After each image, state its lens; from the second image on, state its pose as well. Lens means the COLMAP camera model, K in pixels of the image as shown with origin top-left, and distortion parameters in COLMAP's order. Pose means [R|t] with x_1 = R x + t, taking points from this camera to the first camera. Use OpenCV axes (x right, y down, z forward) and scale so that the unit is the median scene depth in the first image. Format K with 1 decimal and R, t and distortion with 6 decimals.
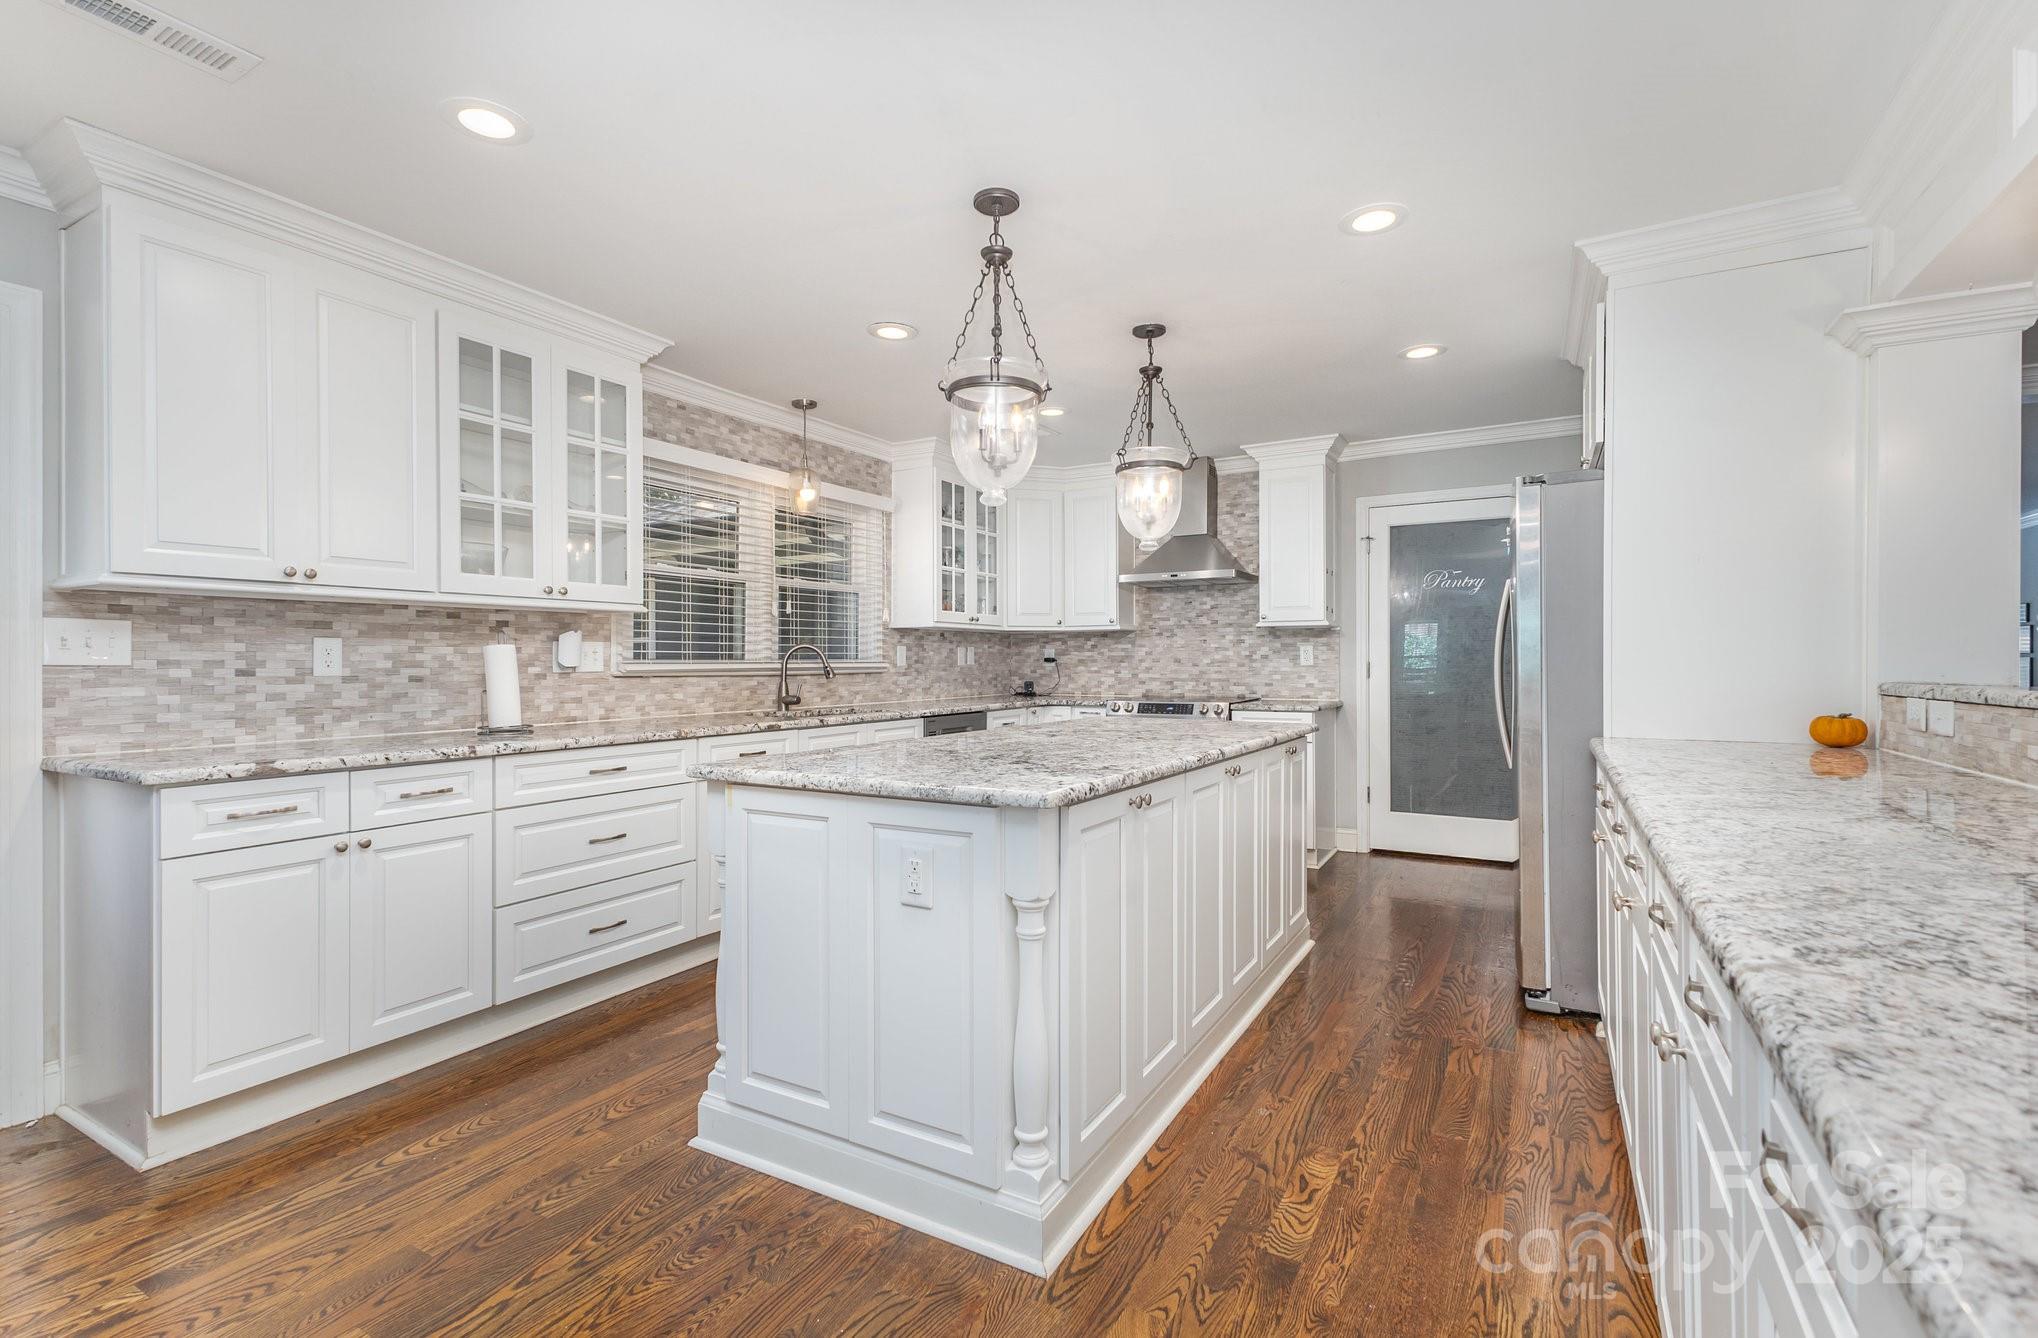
lens RADIAL K [[907.6, 0, 1023.0], [0, 907.6, 652.1], [0, 0, 1]] dist [0.002138, 0.000169]
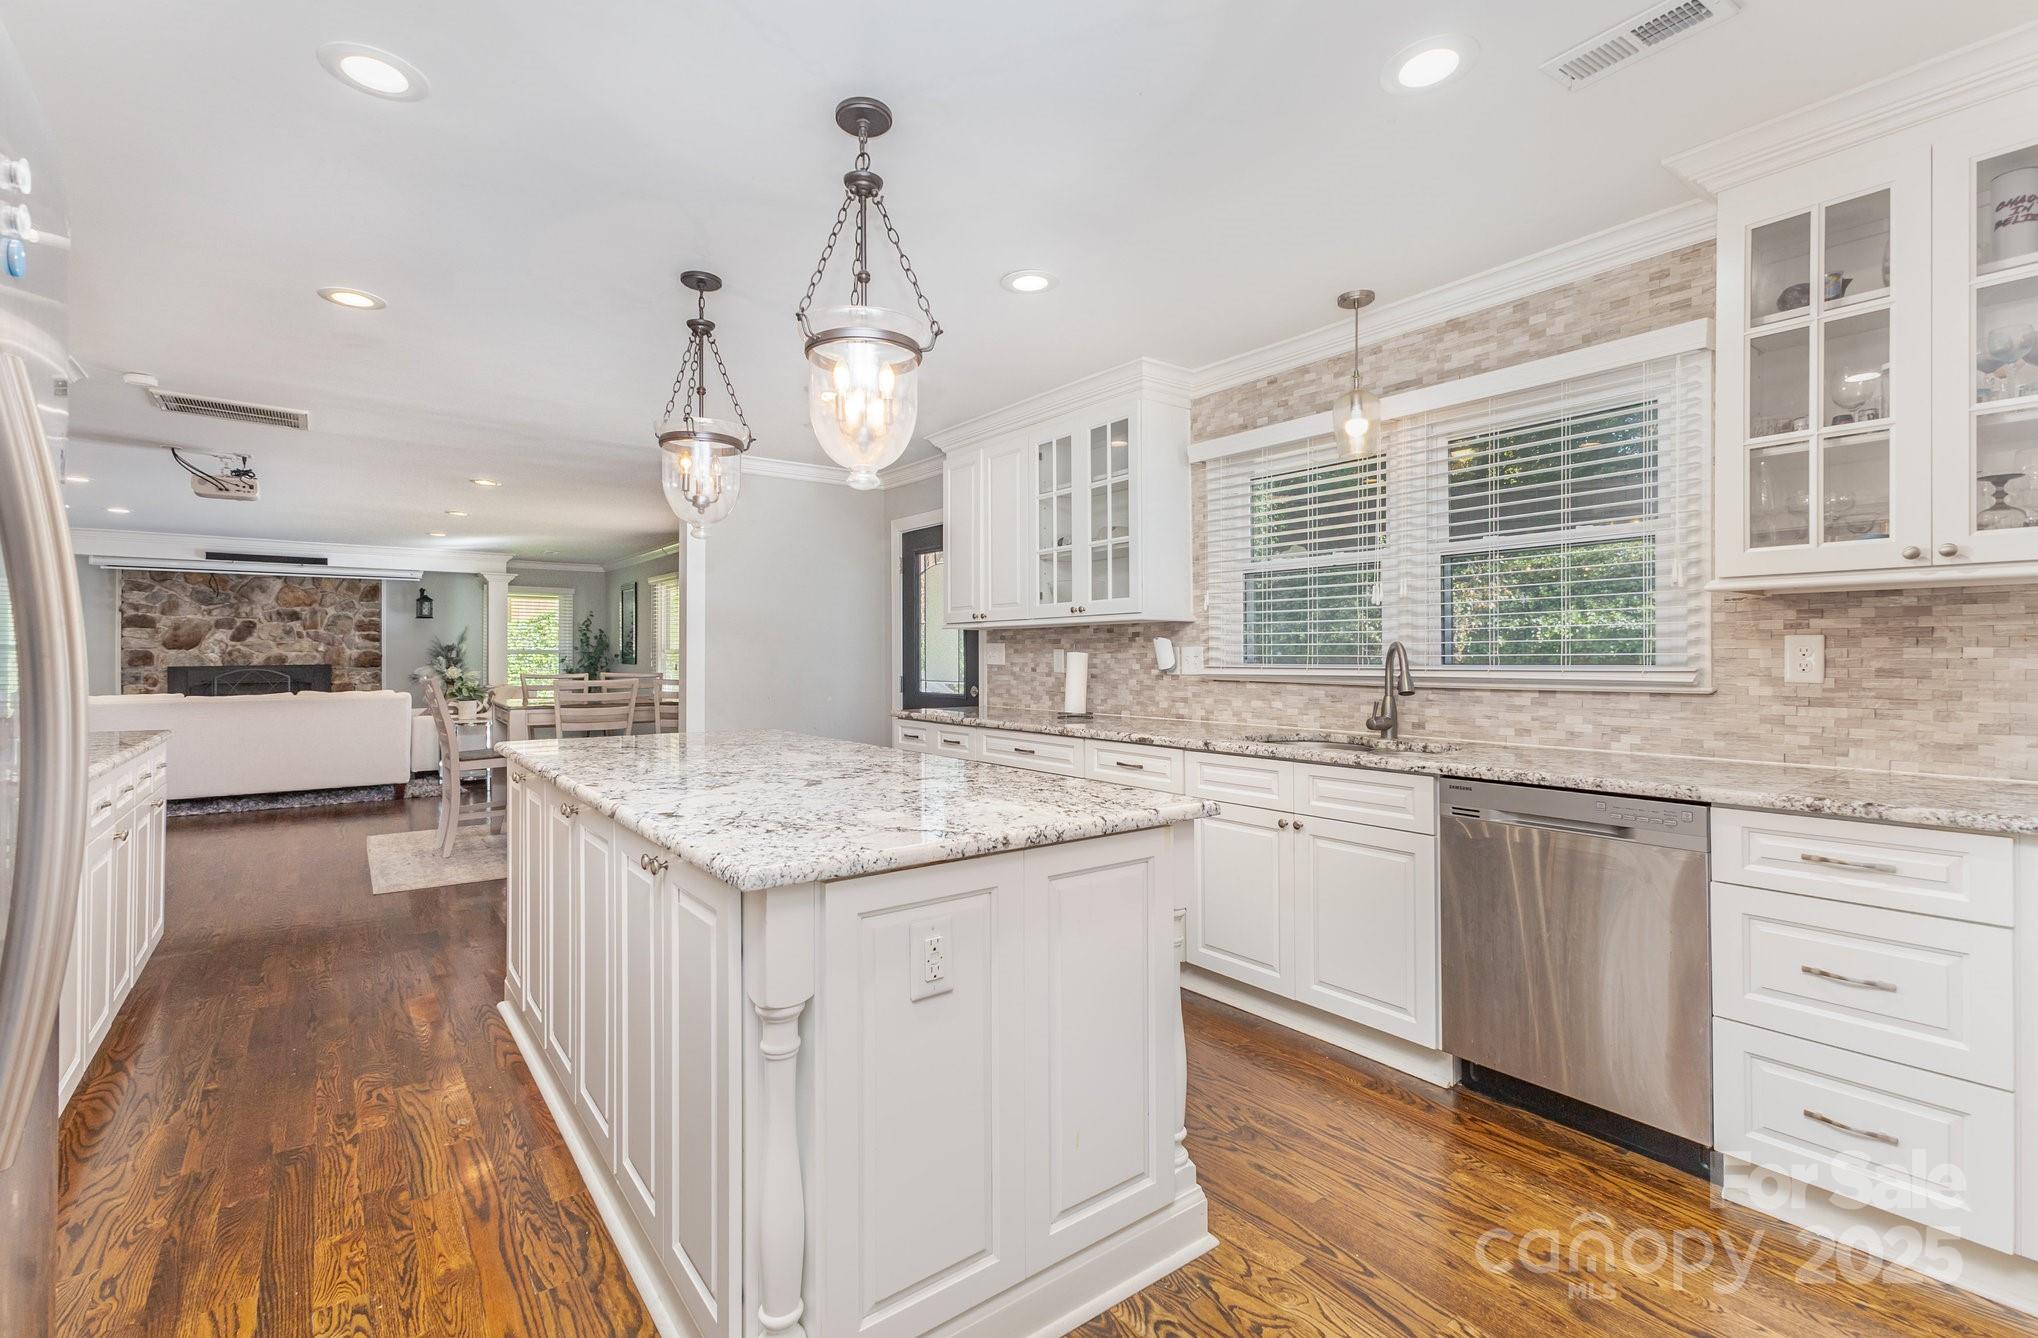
lens RADIAL K [[907.6, 0, 1023.0], [0, 907.6, 652.1], [0, 0, 1]] dist [0.002138, 0.000169]
pose [[-0.382416, -0.002749, -0.923986, 0.622343], [0.009775, 0.999928, -0.007020, 0.000303], [0.923938, -0.011716, -0.382362, 1.273451]]
